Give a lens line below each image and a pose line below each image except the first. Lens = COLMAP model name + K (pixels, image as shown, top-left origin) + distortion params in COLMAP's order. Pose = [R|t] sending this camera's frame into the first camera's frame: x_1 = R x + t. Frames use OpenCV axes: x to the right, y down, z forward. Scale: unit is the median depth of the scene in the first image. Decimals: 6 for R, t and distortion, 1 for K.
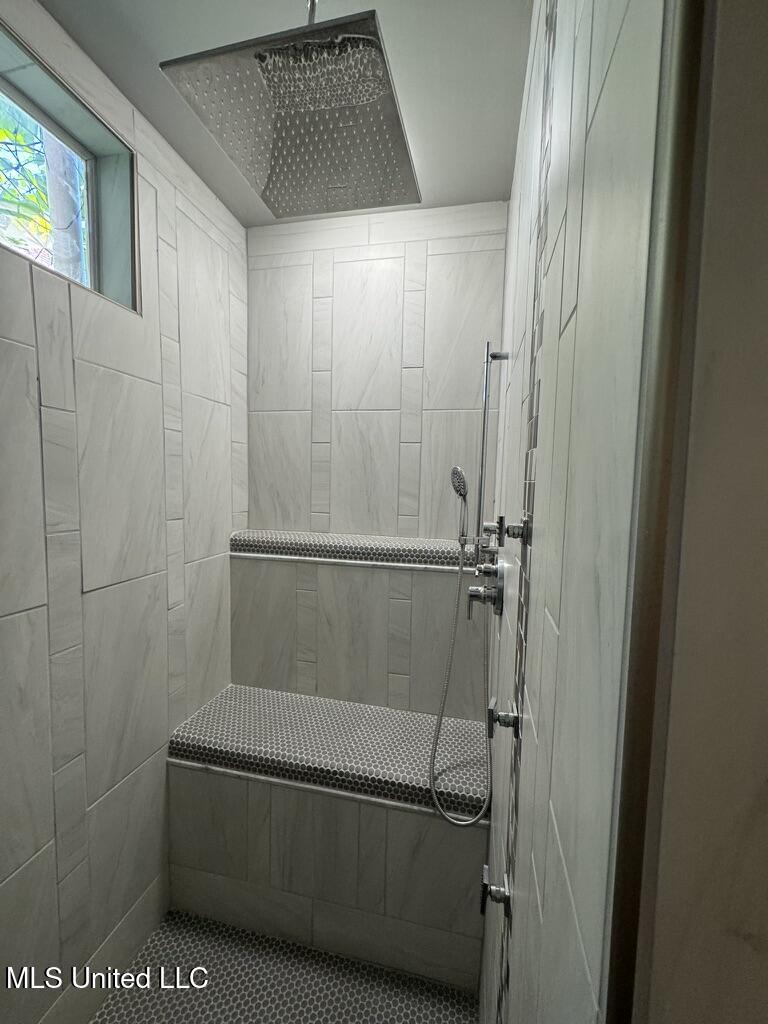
lens RADIAL K [[410.0, 0, 384.7], [0, 410.0, 512.1], [0, 0, 1]] dist [-0.001601, 0.000069]
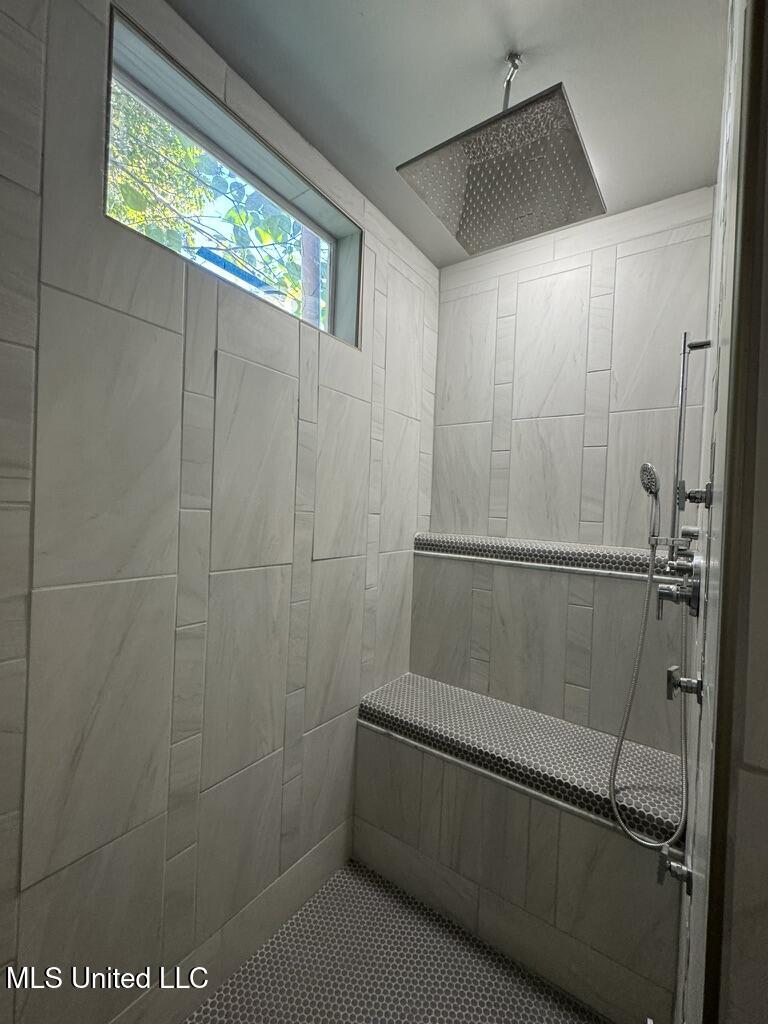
lens RADIAL K [[433.3, 0, 385.4], [0, 433.3, 511.5], [0, 0, 1]] dist [-0.001889, -0.000074]
pose [[0.920974, 0.019063, -0.389157, 0.008166], [-0.049925, 0.996343, -0.069346, 0.086938], [0.386412, 0.083294, 0.918557, -0.132275]]
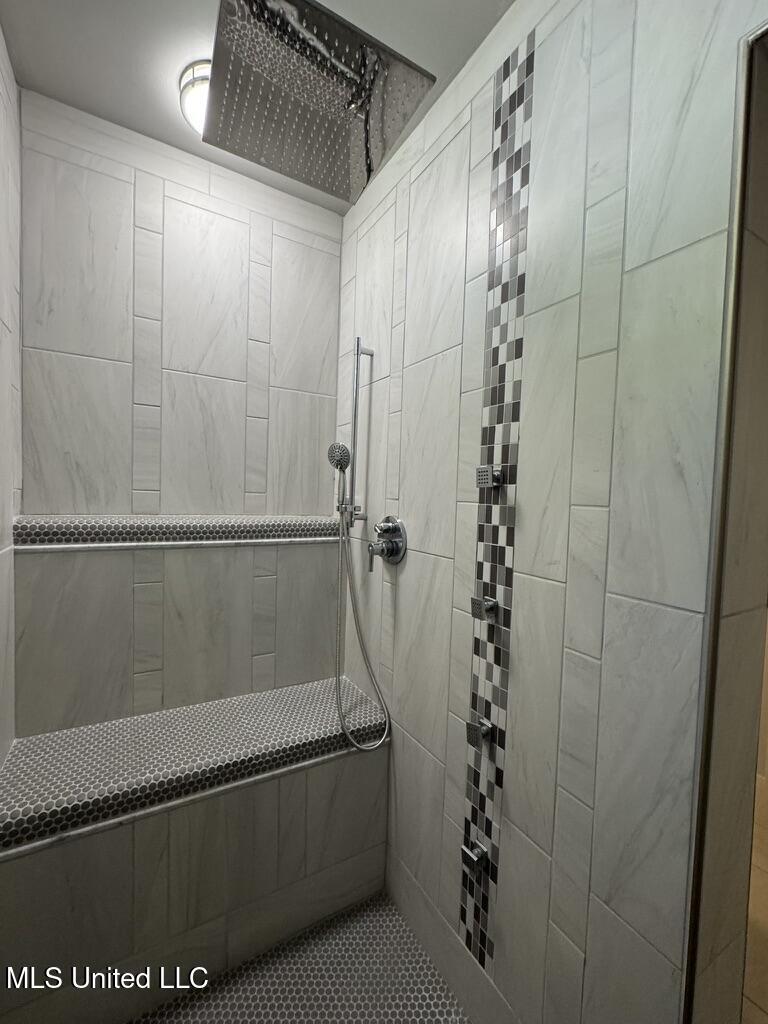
lens RADIAL K [[433.3, 0, 385.4], [0, 433.3, 511.5], [0, 0, 1]] dist [-0.001889, -0.000074]
pose [[0.729498, -0.026979, 0.683451, -0.459188], [0.035026, 0.999384, 0.002065, 0.067508], [-0.683085, 0.022432, 0.729994, 0.049325]]
